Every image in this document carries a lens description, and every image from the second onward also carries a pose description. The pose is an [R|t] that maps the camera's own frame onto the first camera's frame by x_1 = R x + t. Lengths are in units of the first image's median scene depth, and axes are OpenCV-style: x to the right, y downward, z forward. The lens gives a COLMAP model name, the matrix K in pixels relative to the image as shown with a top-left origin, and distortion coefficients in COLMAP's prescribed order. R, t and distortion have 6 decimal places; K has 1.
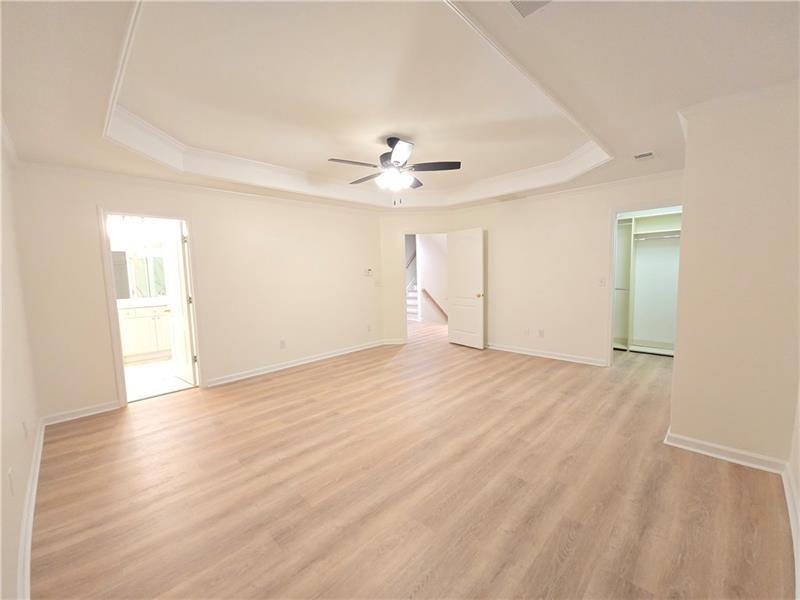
lens RADIAL K [[323.5, 0, 402.1], [0, 323.5, 302.1], [0, 0, 1]] dist [0.003351, -0.004479]
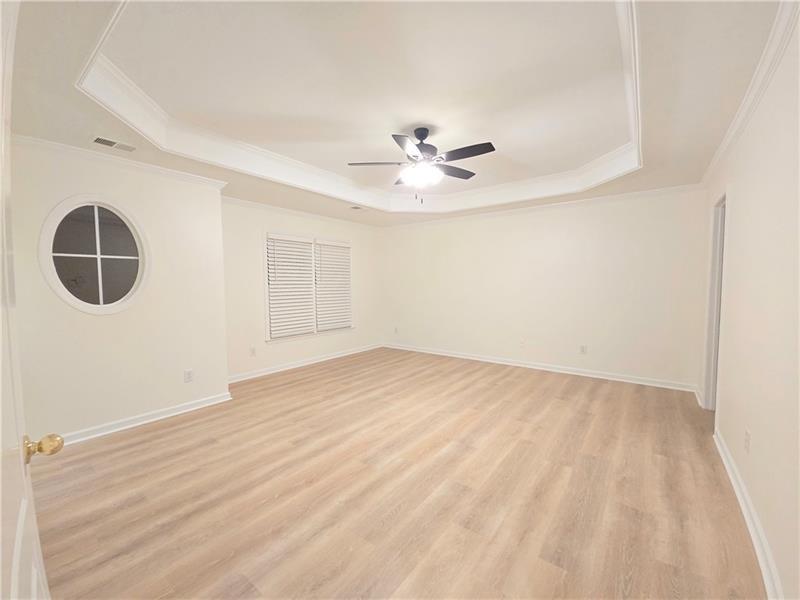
lens RADIAL K [[323.5, 0, 400.0], [0, 323.5, 300.3], [0, 0, 1]] dist [0.003351, -0.004479]
pose [[-0.991897, 0.037691, -0.121321, 0.158657], [0.019950, 0.989340, 0.144249, -0.165176], [0.125465, 0.140660, -0.982076, 1.924389]]
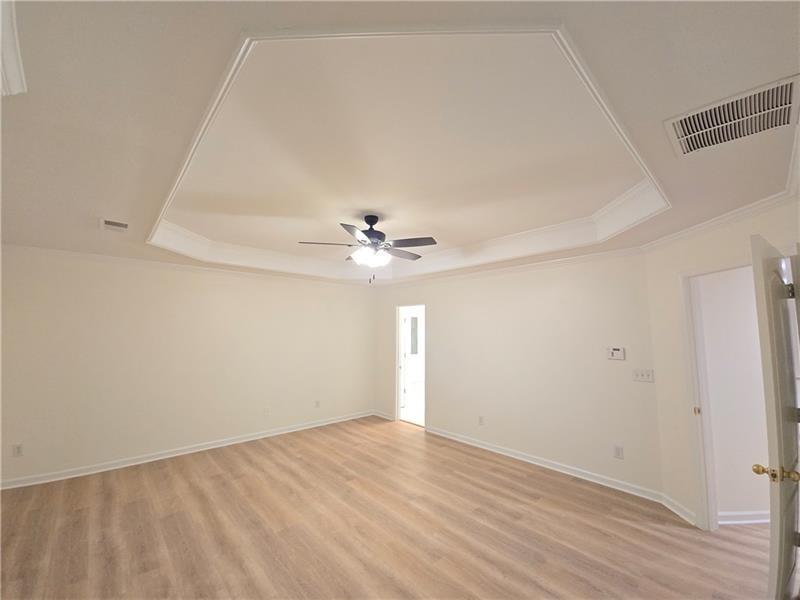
lens RADIAL K [[323.5, 0, 400.6], [0, 323.5, 298.7], [0, 0, 1]] dist [0.003351, -0.004479]
pose [[-0.058214, -0.078127, -0.995242, 0.908778], [-0.092978, 0.993024, -0.072514, -0.196604], [0.993965, 0.088315, -0.065072, 1.160680]]
